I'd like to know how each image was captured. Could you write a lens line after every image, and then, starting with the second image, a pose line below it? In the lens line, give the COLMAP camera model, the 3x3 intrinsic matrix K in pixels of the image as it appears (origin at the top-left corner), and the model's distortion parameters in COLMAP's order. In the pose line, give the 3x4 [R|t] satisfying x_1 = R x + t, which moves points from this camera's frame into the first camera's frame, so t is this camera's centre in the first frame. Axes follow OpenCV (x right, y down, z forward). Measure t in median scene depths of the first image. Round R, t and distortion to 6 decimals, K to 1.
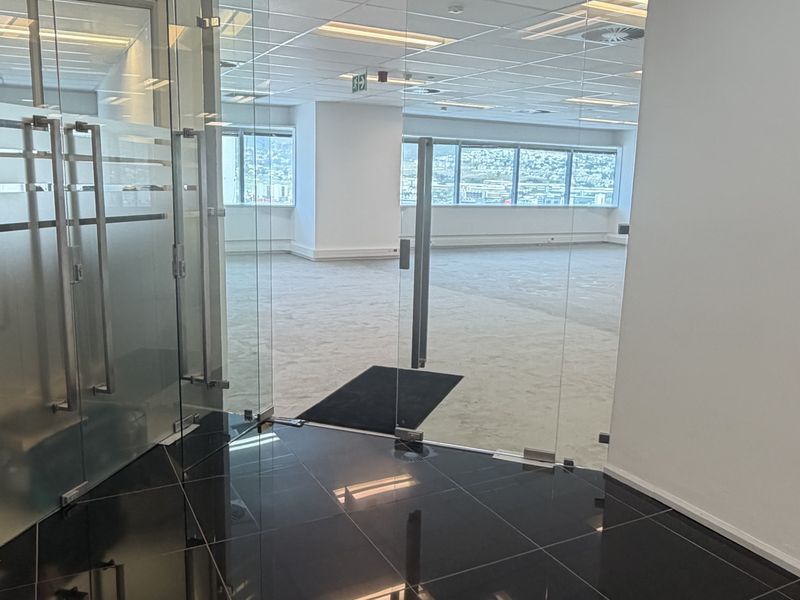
lens RADIAL K [[669.5, 0, 400.1], [0, 669.5, 300.1], [0, 0, 1]] dist [0.004404, 0.003249]
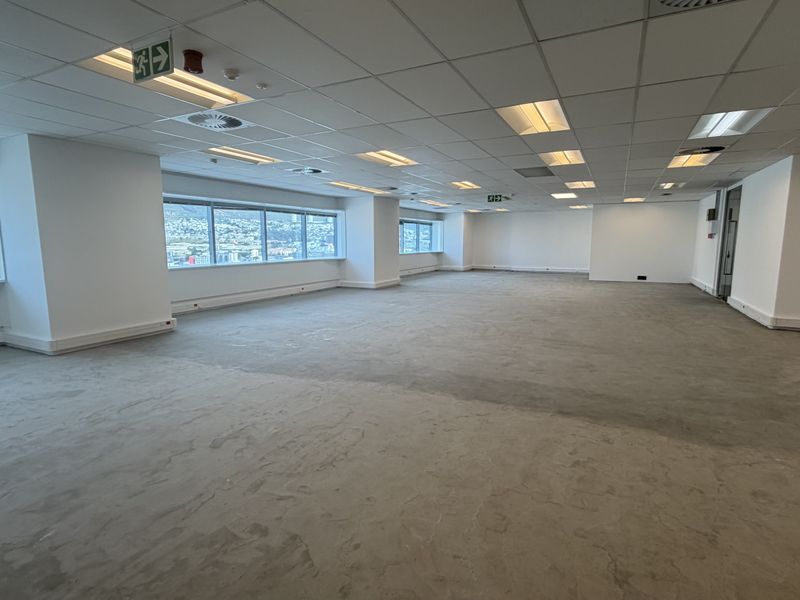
lens RADIAL K [[425.9, 0, 398.0], [0, 425.9, 301.2], [0, 0, 1]] dist [-0.005416, -0.000417]
pose [[0.818704, -0.108802, 0.563814, -0.057224], [0.128911, 0.991647, 0.004174, -0.053925], [-0.559559, 0.069264, 0.825891, 0.312610]]
